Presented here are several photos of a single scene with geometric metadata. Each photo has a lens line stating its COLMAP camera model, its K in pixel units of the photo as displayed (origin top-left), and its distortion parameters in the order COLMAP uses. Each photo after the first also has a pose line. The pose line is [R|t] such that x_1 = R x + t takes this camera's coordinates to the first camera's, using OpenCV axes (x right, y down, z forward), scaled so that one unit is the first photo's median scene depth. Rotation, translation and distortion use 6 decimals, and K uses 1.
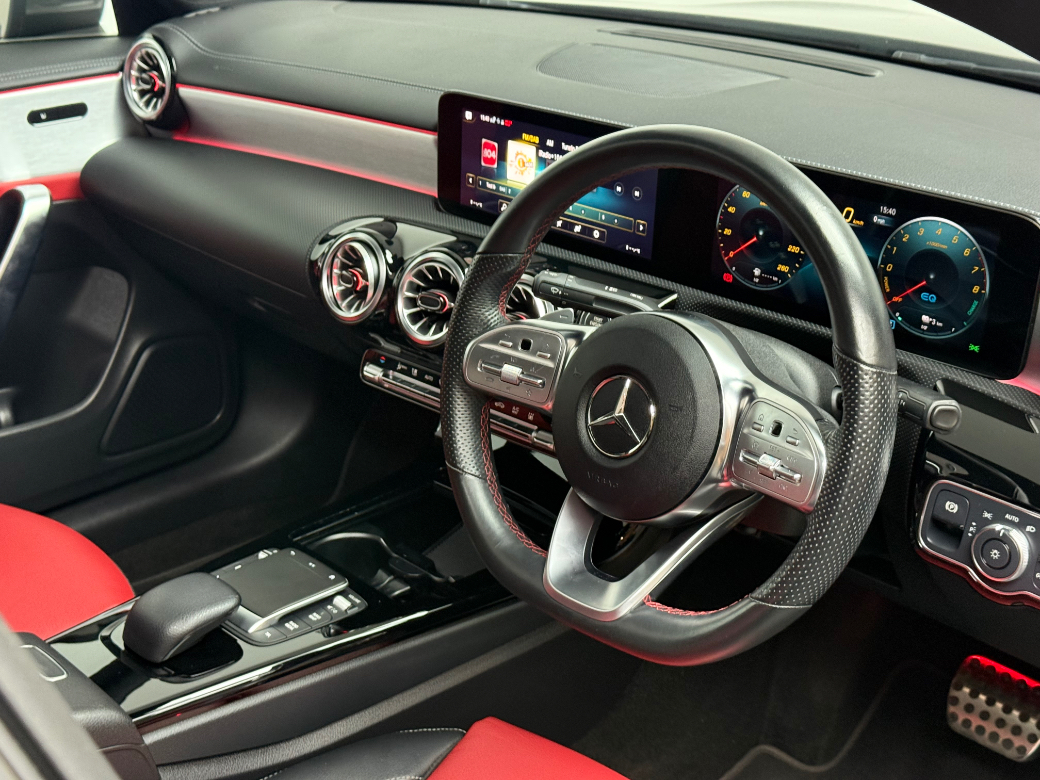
lens RADIAL K [[1458.6, 0, 520.2], [0, 1458.6, 388.3], [0, 0, 1]] dist [0.039310, 0.000000]
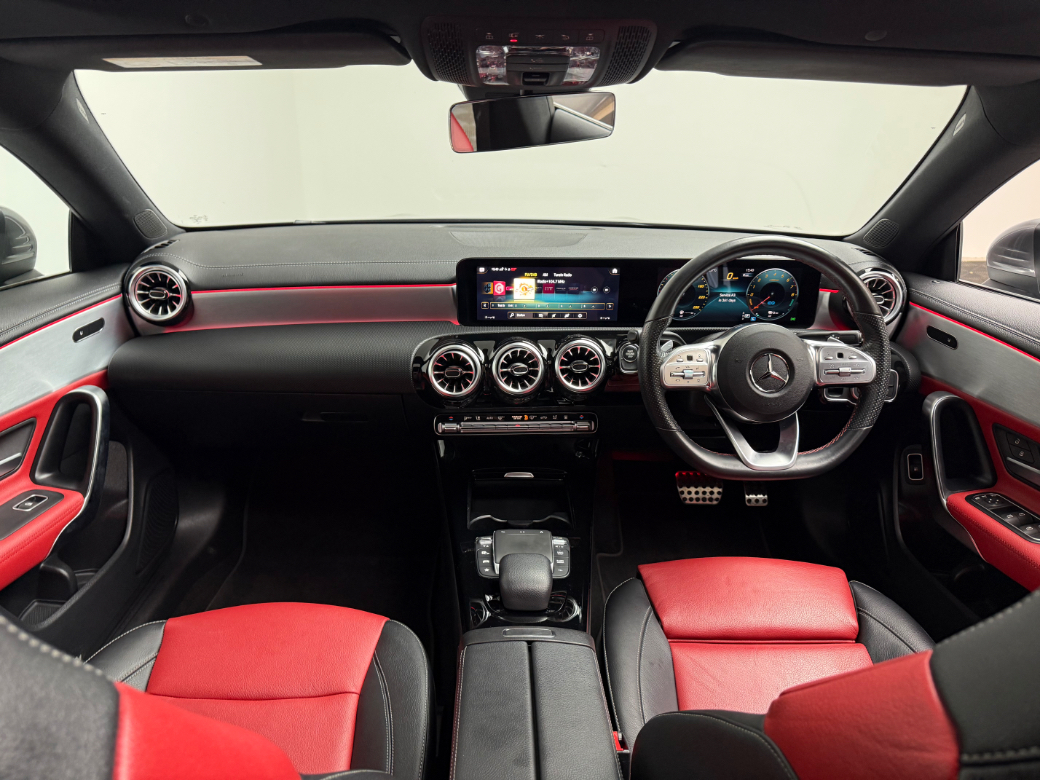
lens RADIAL K [[715.2, 0, 496.4], [0, 715.2, 390.0], [0, 0, 1]] dist [0.014050, -0.000094]
pose [[0.690319, -0.240345, 0.682417, -0.698573], [0.276312, 0.959295, 0.058349, -0.096368], [-0.668664, 0.148280, 0.728630, 0.388068]]
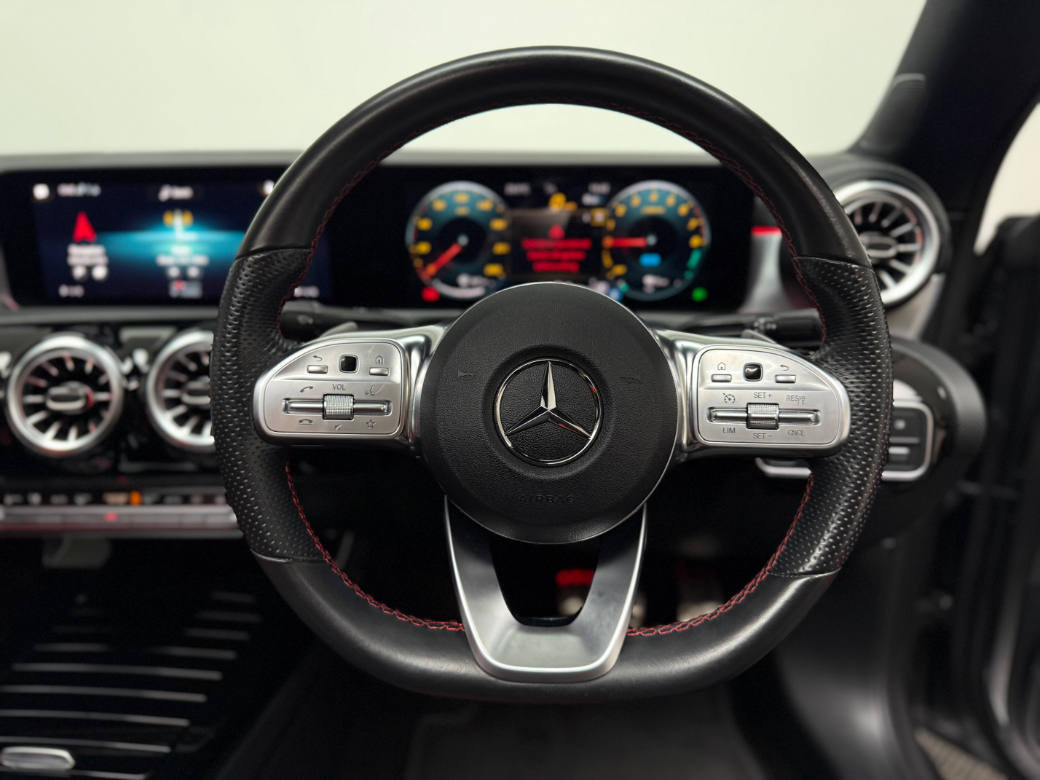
lens RADIAL K [[715.2, 0, 519.0], [0, 715.2, 381.4], [0, 0, 1]] dist [0.014050, -0.000094]
pose [[0.738011, -0.211589, 0.640758, -0.130565], [0.270704, 0.962643, 0.006089, -0.003477], [-0.618109, 0.168962, 0.767719, 0.542674]]
